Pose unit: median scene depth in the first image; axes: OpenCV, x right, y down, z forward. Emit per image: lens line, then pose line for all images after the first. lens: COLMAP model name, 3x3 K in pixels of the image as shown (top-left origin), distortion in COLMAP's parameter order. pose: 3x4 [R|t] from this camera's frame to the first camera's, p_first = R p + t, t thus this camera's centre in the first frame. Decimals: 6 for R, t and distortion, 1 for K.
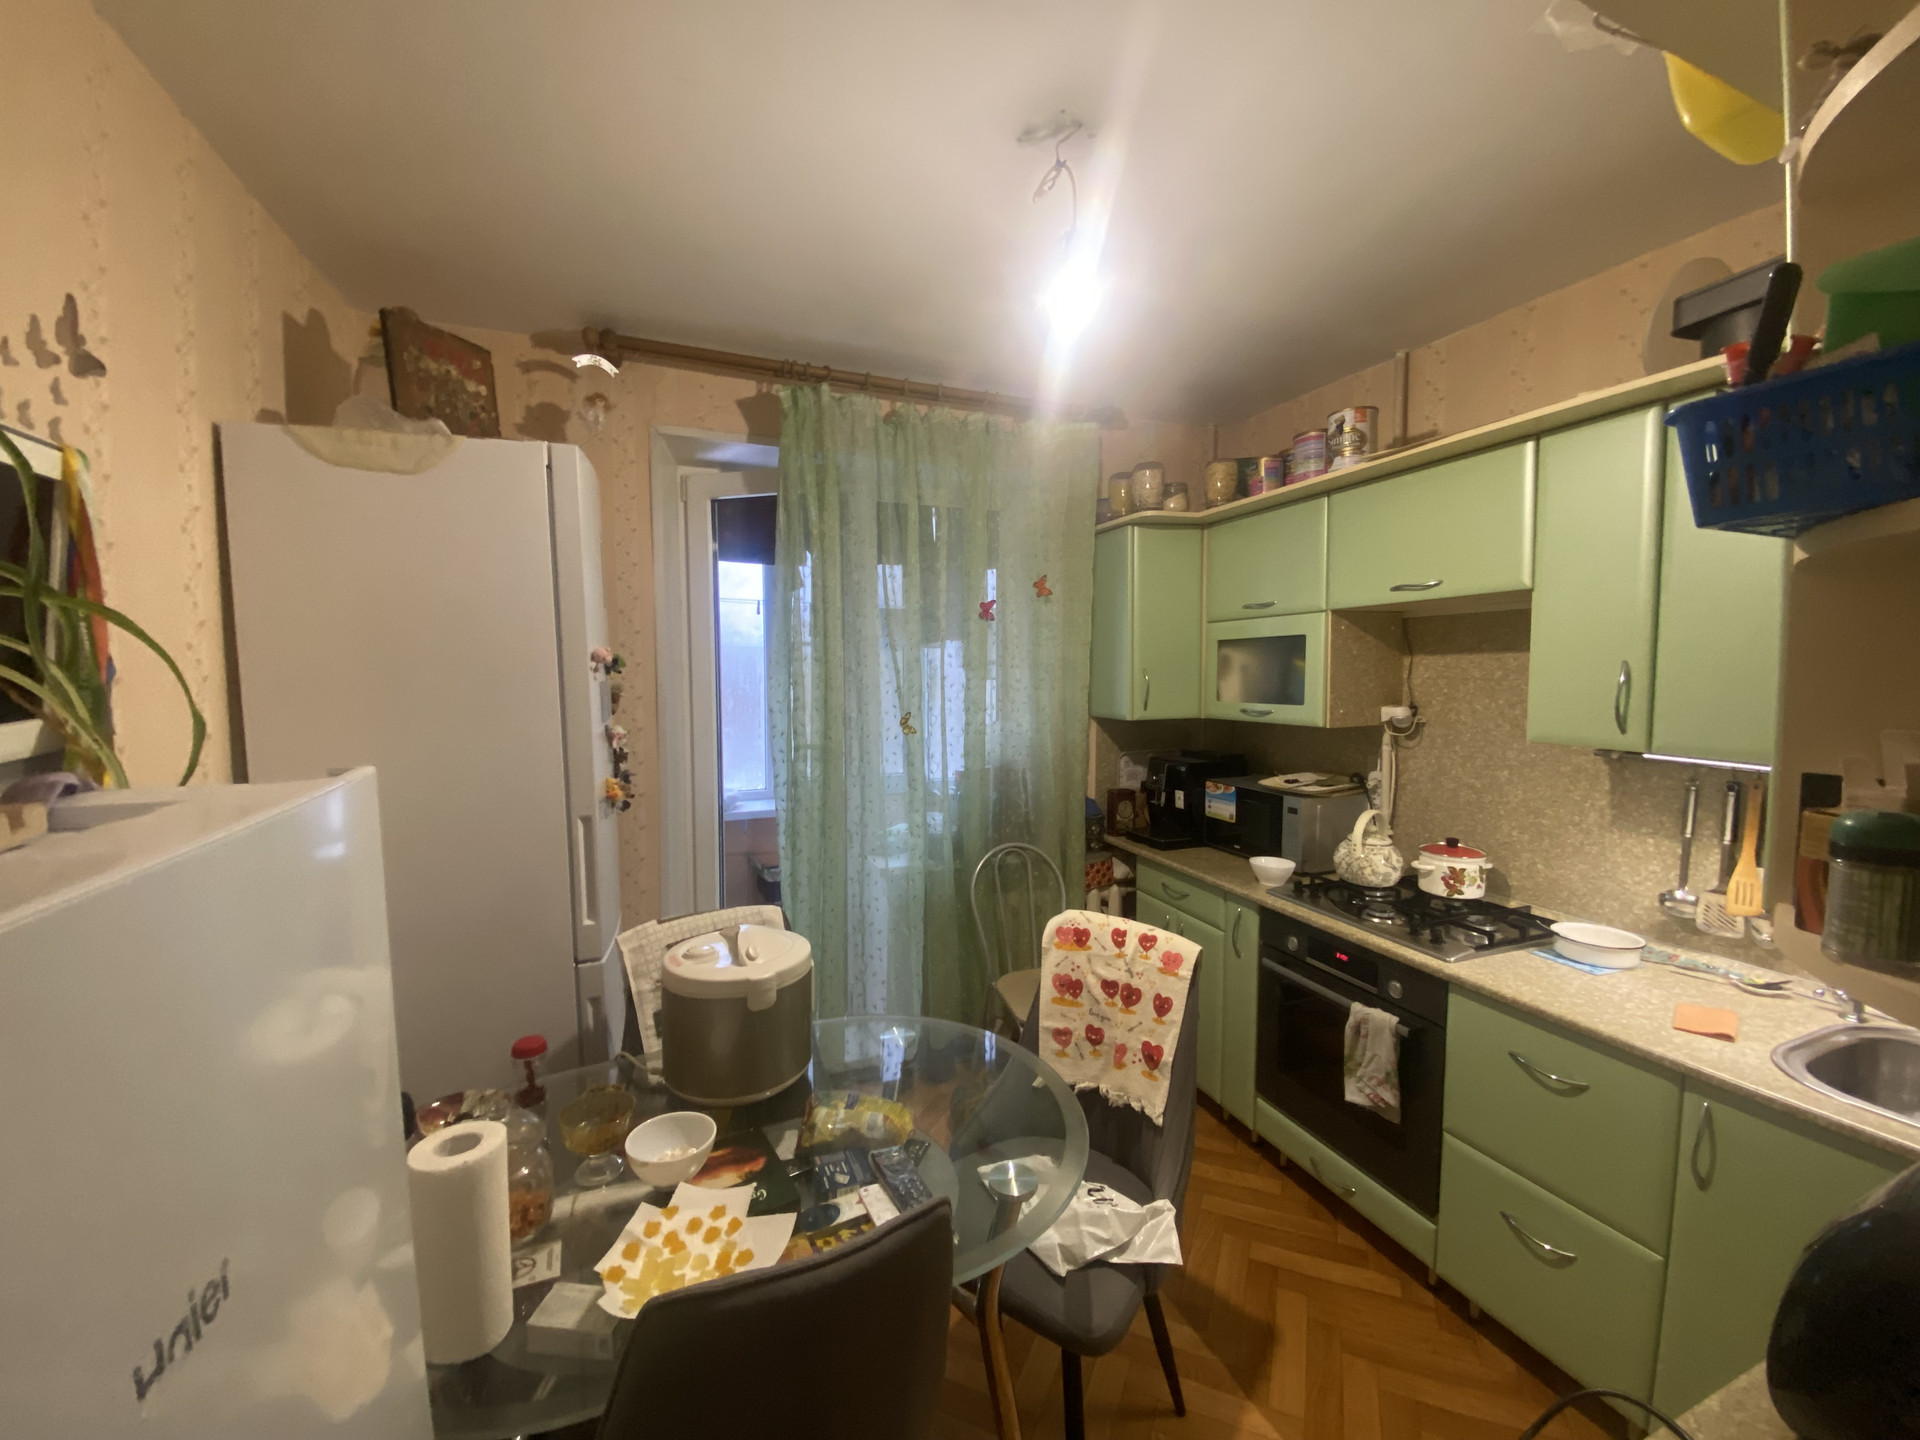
lens RADIAL K [[772.1, 0, 958.2], [0, 772.1, 721.9], [0, 0, 1]] dist [0.002255, -0.000156]
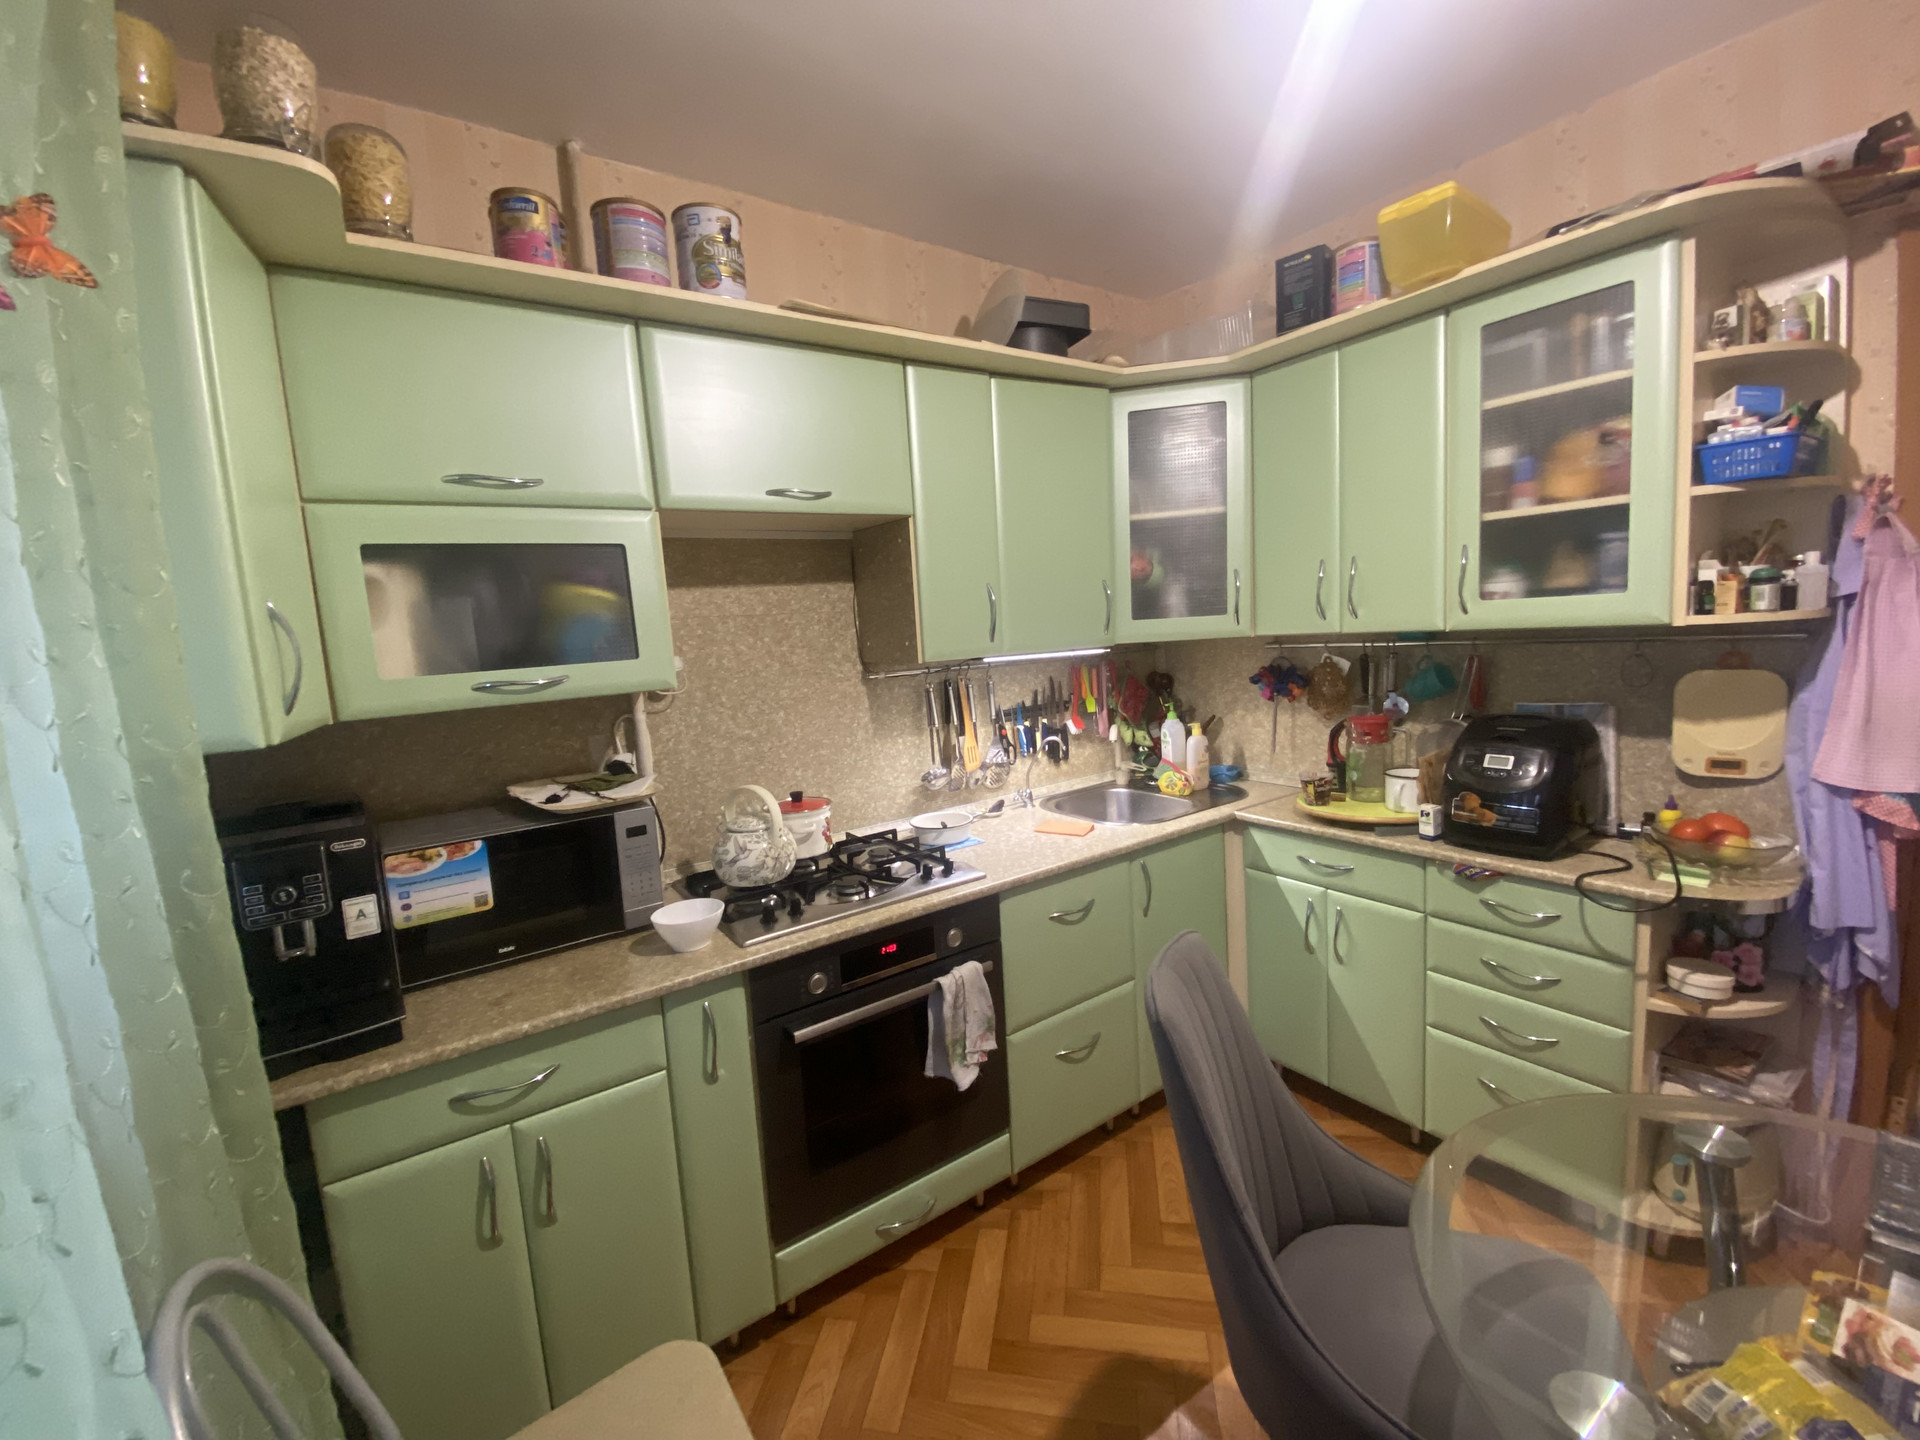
lens RADIAL K [[772.1, 0, 955.3], [0, 772.1, 714.7], [0, 0, 1]] dist [0.002255, -0.000156]
pose [[-0.253094, -0.091681, 0.963088, -0.255034], [0.129528, 0.983325, 0.127647, -0.026266], [-0.958731, 0.157054, -0.236999, 1.029511]]
